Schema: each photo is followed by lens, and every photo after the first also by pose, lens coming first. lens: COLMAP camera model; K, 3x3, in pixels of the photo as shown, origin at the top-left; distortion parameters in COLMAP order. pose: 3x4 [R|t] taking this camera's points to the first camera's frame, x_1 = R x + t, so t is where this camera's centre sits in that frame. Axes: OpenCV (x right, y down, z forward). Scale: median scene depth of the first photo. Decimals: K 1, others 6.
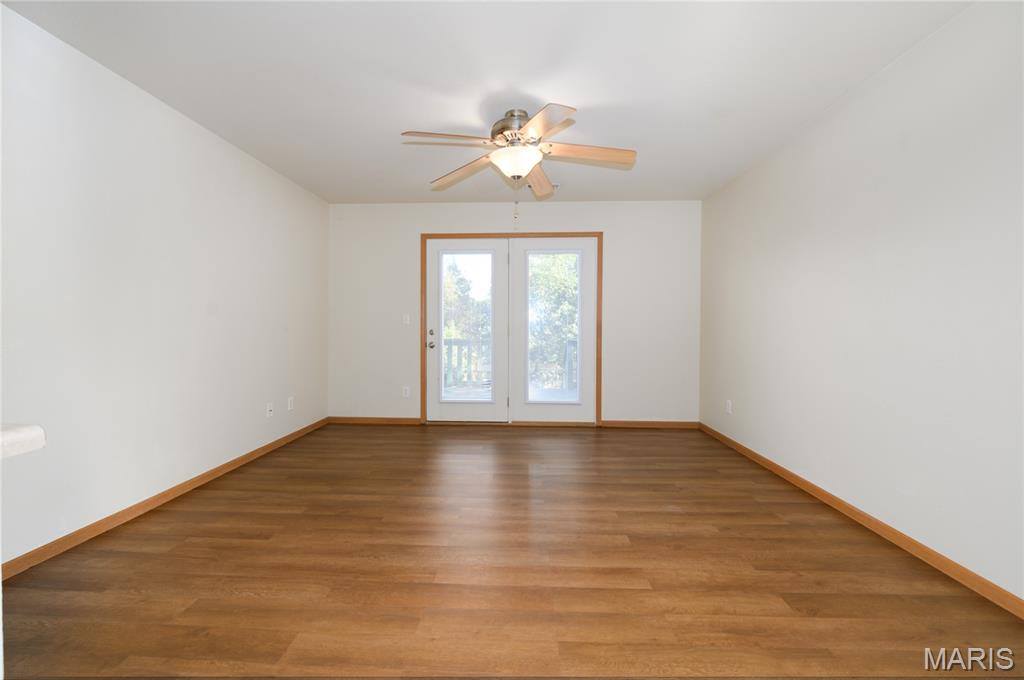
lens RADIAL K [[414.6, 0, 517.3], [0, 414.6, 340.2], [0, 0, 1]] dist [-0.001372, -0.000248]
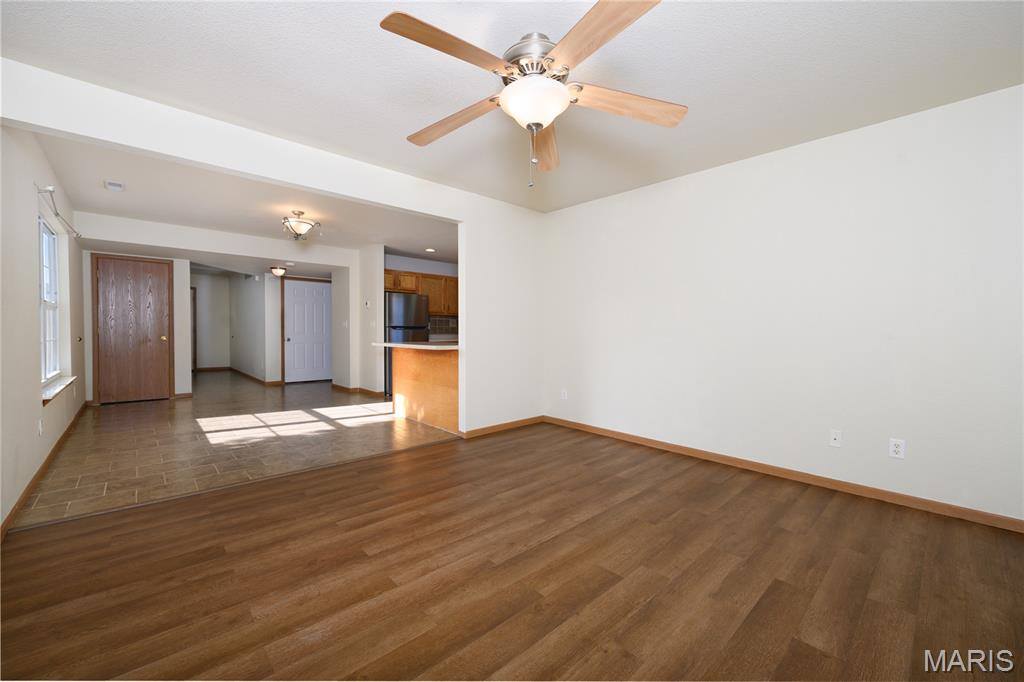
lens RADIAL K [[414.6, 0, 517.3], [0, 414.6, 341.2], [0, 0, 1]] dist [-0.001372, -0.000248]
pose [[-0.710685, 0.009373, -0.703448, 0.675990], [-0.035469, 0.998162, 0.049134, -0.062162], [0.702616, 0.059869, -0.709046, 1.861414]]
